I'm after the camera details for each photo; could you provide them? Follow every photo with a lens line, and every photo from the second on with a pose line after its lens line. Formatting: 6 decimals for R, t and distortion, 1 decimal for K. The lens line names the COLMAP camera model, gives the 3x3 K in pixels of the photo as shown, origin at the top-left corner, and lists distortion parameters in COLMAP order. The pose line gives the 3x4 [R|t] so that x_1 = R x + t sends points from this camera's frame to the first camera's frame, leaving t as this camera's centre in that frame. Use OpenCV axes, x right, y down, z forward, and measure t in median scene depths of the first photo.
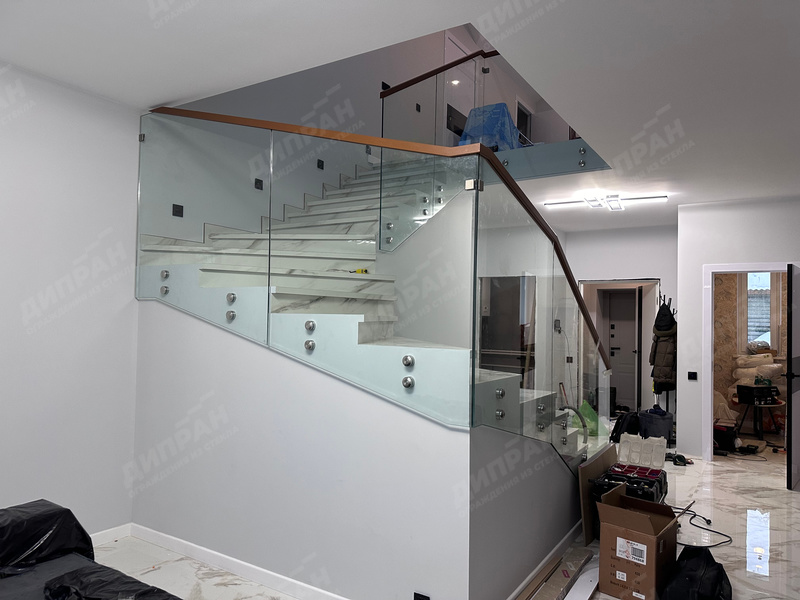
lens RADIAL K [[565.5, 0, 400.7], [0, 565.5, 305.9], [0, 0, 1]] dist [0.065513, -0.005827]
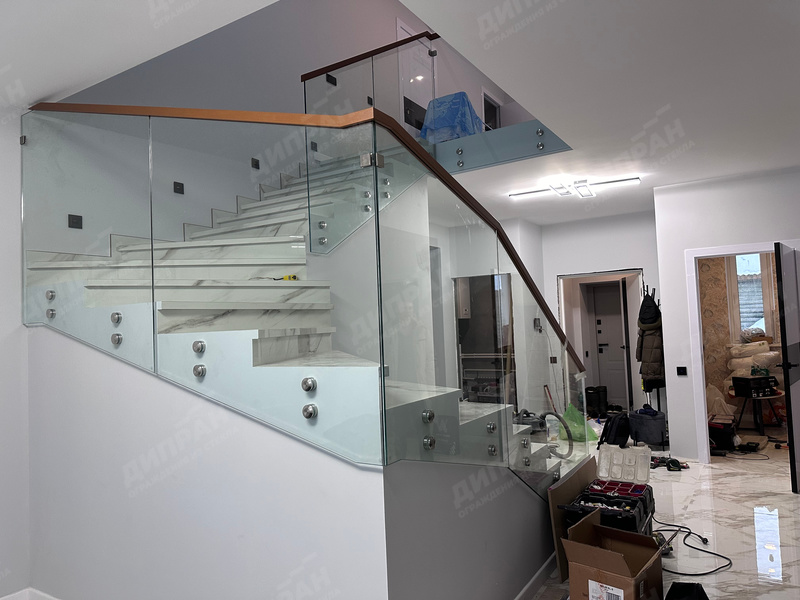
lens RADIAL K [[557.5, 0, 400.0], [0, 557.5, 300.0], [0, 0, 1]] dist [0.052452, -0.002857]
pose [[0.998225, -0.059297, -0.005592, 0.084777], [0.059160, 0.998005, -0.022036, 0.001576], [0.006887, 0.021666, 0.999742, 0.111793]]
